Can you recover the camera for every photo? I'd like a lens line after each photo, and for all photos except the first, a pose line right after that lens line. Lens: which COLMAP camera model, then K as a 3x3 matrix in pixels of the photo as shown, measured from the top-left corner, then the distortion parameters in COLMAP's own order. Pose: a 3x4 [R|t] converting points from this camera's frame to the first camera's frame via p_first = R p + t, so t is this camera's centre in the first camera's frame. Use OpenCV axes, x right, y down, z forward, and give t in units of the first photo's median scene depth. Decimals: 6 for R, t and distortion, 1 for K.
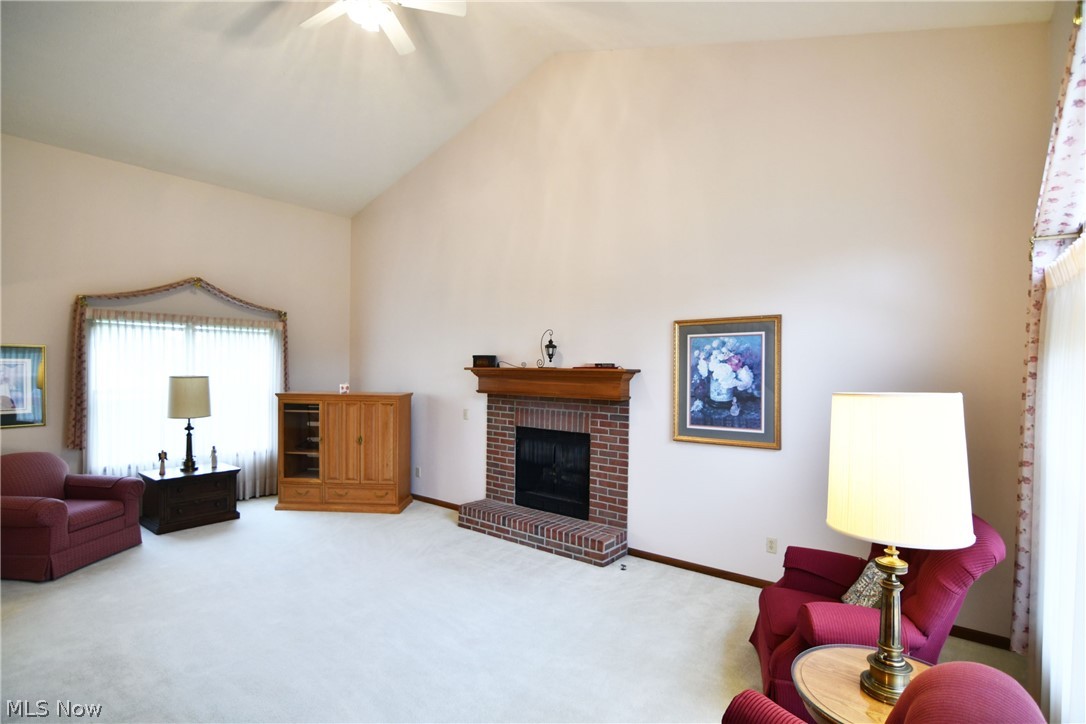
lens RADIAL K [[526.6, 0, 541.5], [0, 526.6, 363.6], [0, 0, 1]] dist [-0.004681, -0.000361]
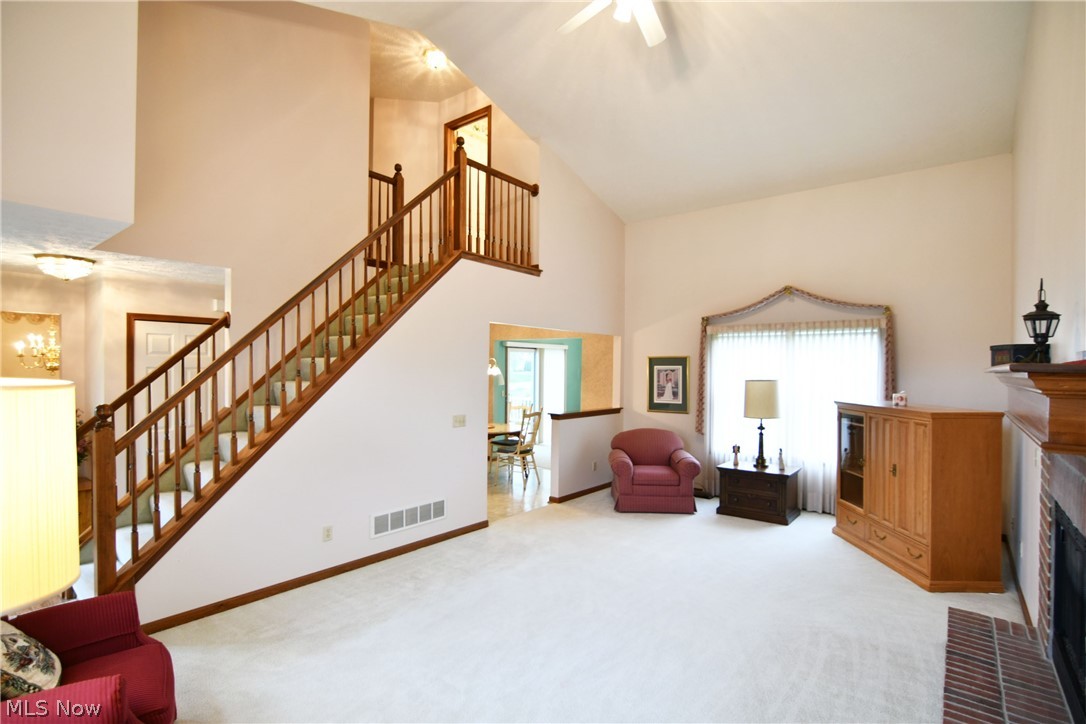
lens RADIAL K [[526.6, 0, 539.7], [0, 526.6, 372.3], [0, 0, 1]] dist [-0.004681, -0.000361]
pose [[0.021270, -0.005369, -0.999759, 0.399613], [-0.000451, 0.999985, -0.005380, 0.014508], [0.999774, 0.000565, 0.021268, 0.522563]]
